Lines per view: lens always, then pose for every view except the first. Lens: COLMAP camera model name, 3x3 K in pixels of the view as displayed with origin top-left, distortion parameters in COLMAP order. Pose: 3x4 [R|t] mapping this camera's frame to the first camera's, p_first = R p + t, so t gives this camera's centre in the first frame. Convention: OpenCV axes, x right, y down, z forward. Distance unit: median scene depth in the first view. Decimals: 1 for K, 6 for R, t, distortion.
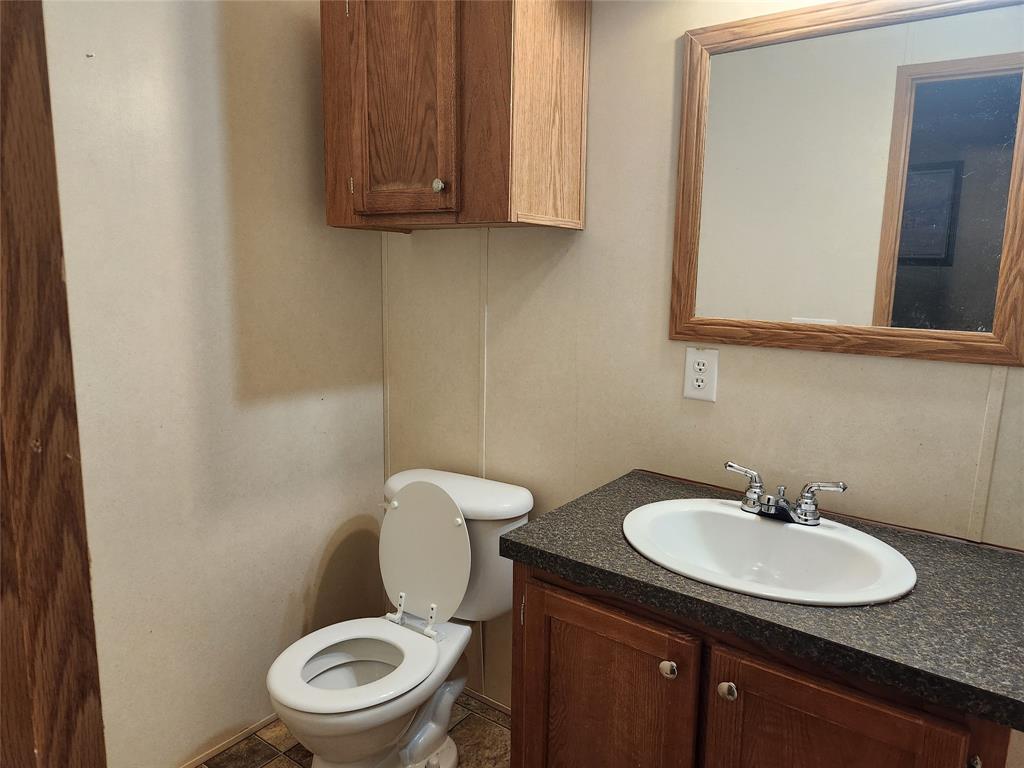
lens RADIAL K [[687.8, 0, 513.4], [0, 687.8, 383.6], [0, 0, 1]] dist [0.052336, -0.020558]
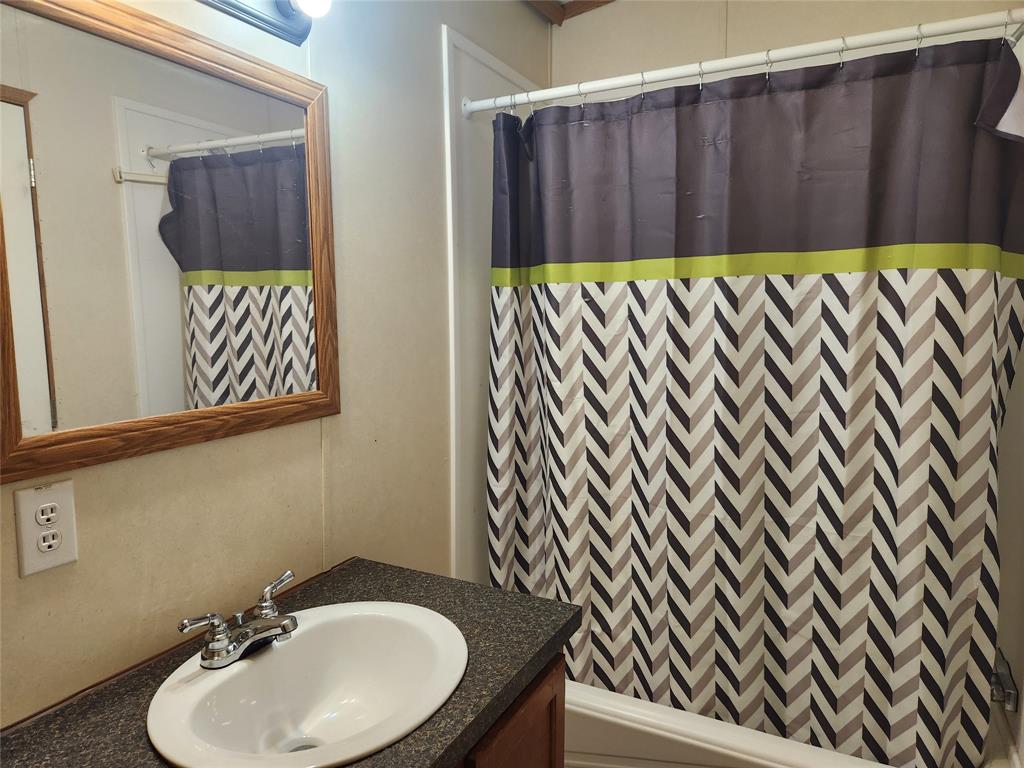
lens RADIAL K [[687.8, 0, 513.0], [0, 687.8, 379.8], [0, 0, 1]] dist [0.052336, -0.020558]
pose [[-0.157836, -0.125379, 0.979473, -0.403100], [0.166160, 0.974391, 0.151504, -0.176052], [-0.973385, 0.186662, -0.132961, 0.709333]]
